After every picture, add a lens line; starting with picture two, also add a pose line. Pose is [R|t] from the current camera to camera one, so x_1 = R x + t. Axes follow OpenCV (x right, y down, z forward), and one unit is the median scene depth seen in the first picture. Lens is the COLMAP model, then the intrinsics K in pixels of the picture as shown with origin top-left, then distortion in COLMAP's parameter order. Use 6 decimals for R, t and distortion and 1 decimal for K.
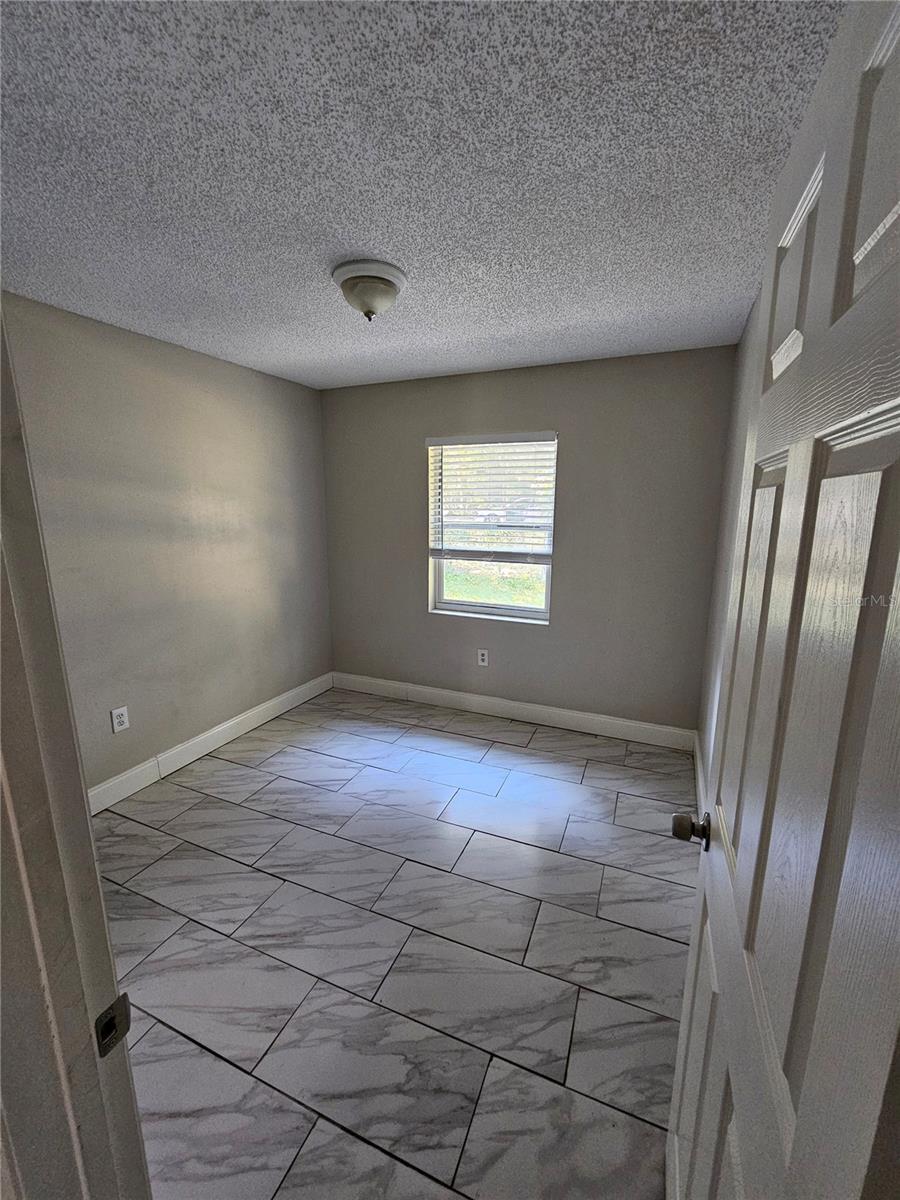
lens RADIAL K [[497.6, 0, 444.0], [0, 497.6, 601.2], [0, 0, 1]] dist [-0.001960, 0.000185]
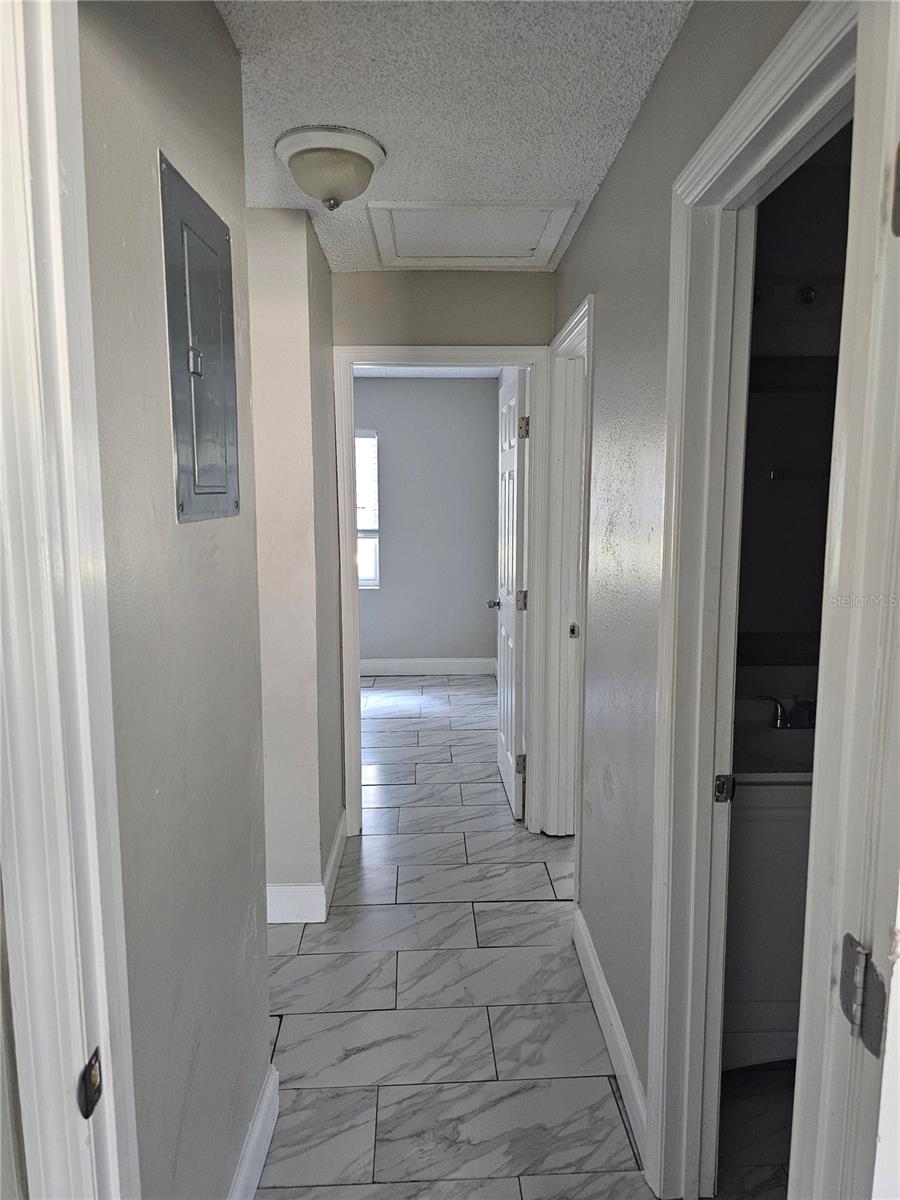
lens RADIAL K [[805.8, 0, 451.9], [0, 805.8, 601.1], [0, 0, 1]] dist [0.042899, -0.041378]
pose [[0.904387, -0.050990, 0.423655, -0.985897], [0.080956, 0.995306, -0.053025, 0.414181], [-0.418963, 0.082253, 0.904270, -1.796050]]
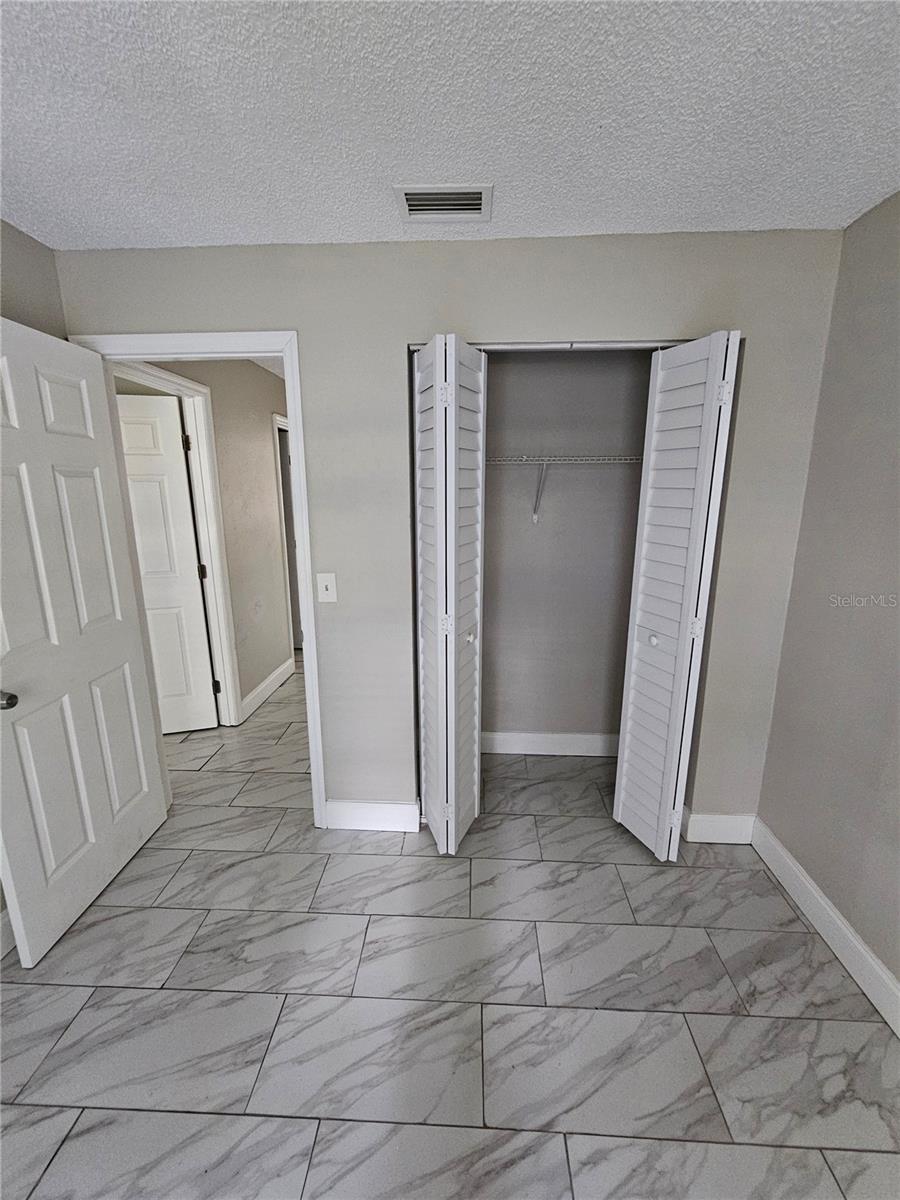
lens RADIAL K [[497.6, 0, 447.1], [0, 497.6, 601.3], [0, 0, 1]] dist [-0.001960, 0.000185]
pose [[-0.934769, 0.083116, -0.345398, -0.168025], [-0.067649, 0.912812, 0.402738, -0.318735], [0.348757, 0.399833, -0.847645, 1.639647]]
